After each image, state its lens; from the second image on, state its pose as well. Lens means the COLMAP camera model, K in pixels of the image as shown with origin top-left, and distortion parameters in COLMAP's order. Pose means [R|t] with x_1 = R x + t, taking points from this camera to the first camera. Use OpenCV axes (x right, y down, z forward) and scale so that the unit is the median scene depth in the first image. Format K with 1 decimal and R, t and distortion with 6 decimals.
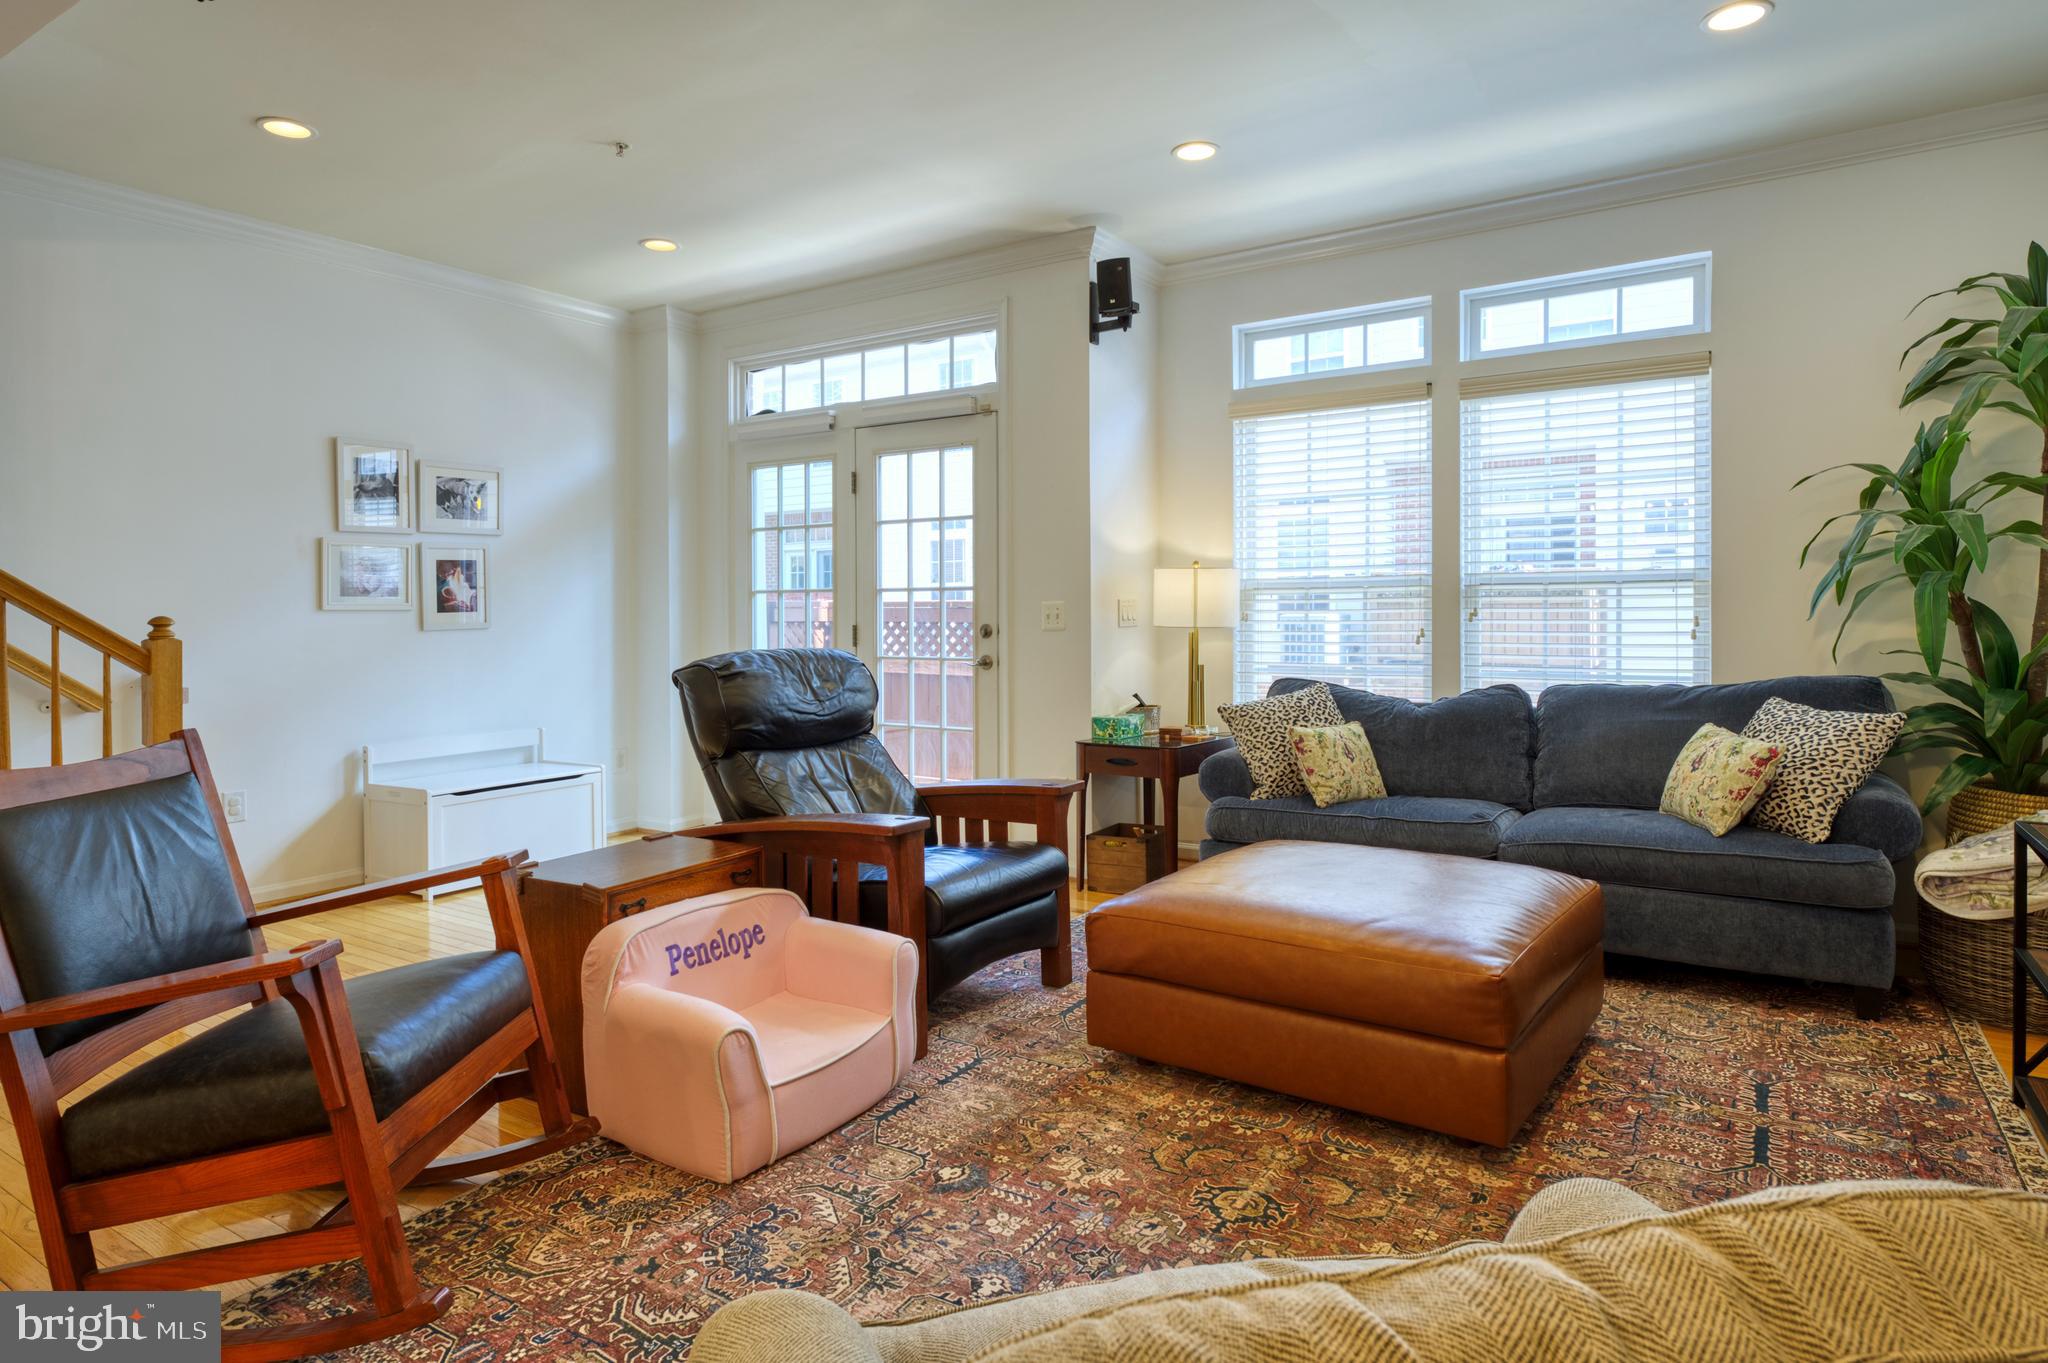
lens RADIAL K [[1101.8, 0, 1068.4], [0, 1101.8, 612.5], [0, 0, 1]] dist [0.002627, -0.000316]
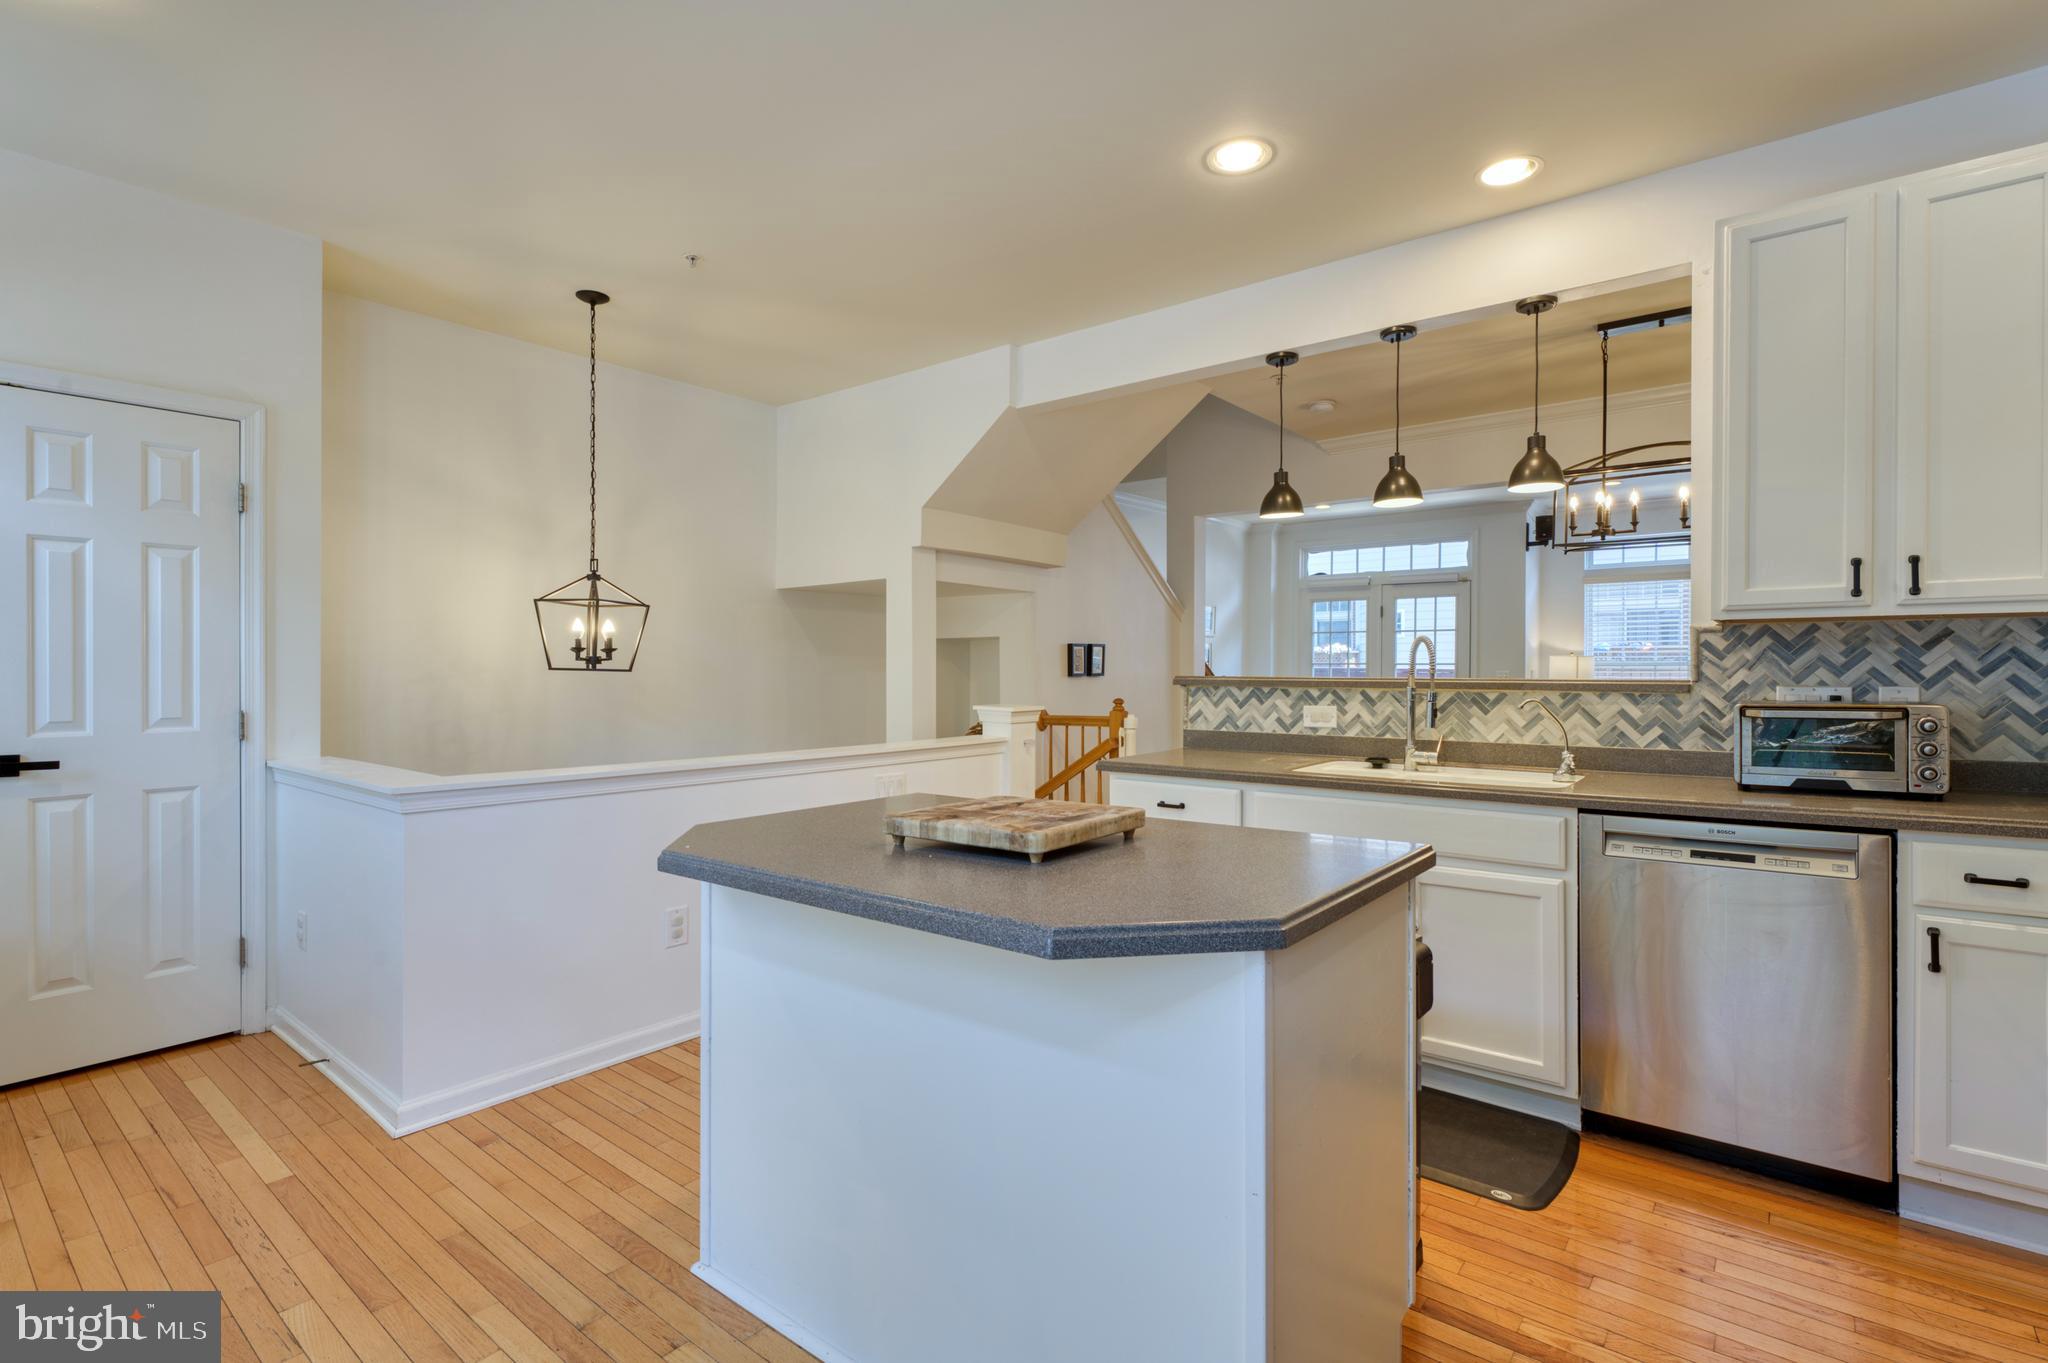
lens RADIAL K [[918.1, 0, 1063.1], [0, 918.1, 676.0], [0, 0, 1]] dist [-0.016563, -0.000742]
pose [[0.995664, 0.003042, -0.092976, -0.763947], [-0.002606, 0.999985, 0.004816, -0.001091], [0.092990, -0.004553, 0.995657, -0.950577]]
